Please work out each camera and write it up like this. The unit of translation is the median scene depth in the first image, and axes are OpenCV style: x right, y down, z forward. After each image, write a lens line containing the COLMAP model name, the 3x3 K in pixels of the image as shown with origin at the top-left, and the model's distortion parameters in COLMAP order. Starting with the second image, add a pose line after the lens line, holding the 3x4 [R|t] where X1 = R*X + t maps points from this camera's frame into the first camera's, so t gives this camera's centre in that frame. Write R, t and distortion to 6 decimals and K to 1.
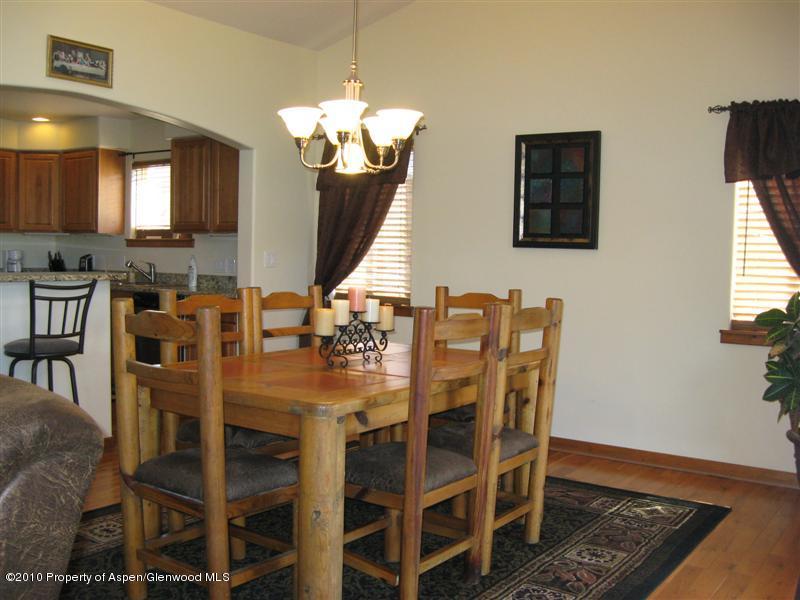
lens RADIAL K [[831.2, 0, 395.6], [0, 831.2, 329.3], [0, 0, 1]] dist [-0.147166, 0.049089]
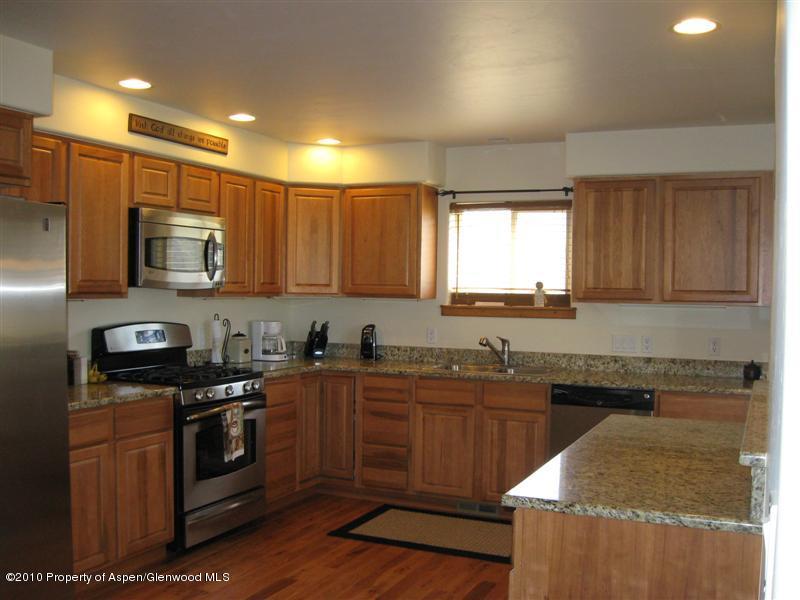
lens RADIAL K [[831.2, 0, 395.6], [0, 831.2, 329.3], [0, 0, 1]] dist [-0.147166, 0.049089]
pose [[0.982623, -0.020988, 0.184424, -0.539259], [0.028656, 0.998828, -0.039009, -0.063084], [-0.183389, 0.043616, 0.982072, 0.271901]]
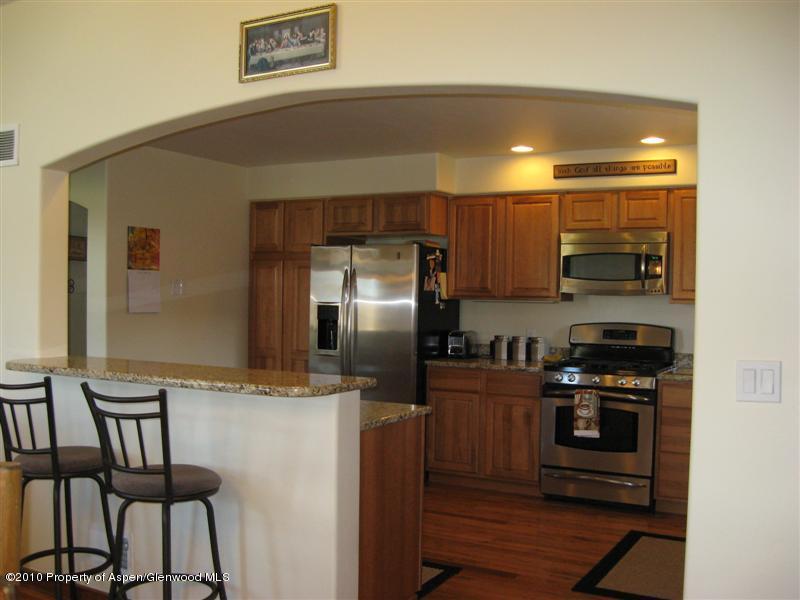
lens RADIAL K [[831.2, 0, 395.6], [0, 831.2, 329.3], [0, 0, 1]] dist [-0.147166, 0.049089]
pose [[0.100726, 0.024073, -0.994623, 0.154990], [-0.104747, 0.994408, 0.013460, -0.080705], [0.989385, 0.102828, 0.102685, 0.644135]]
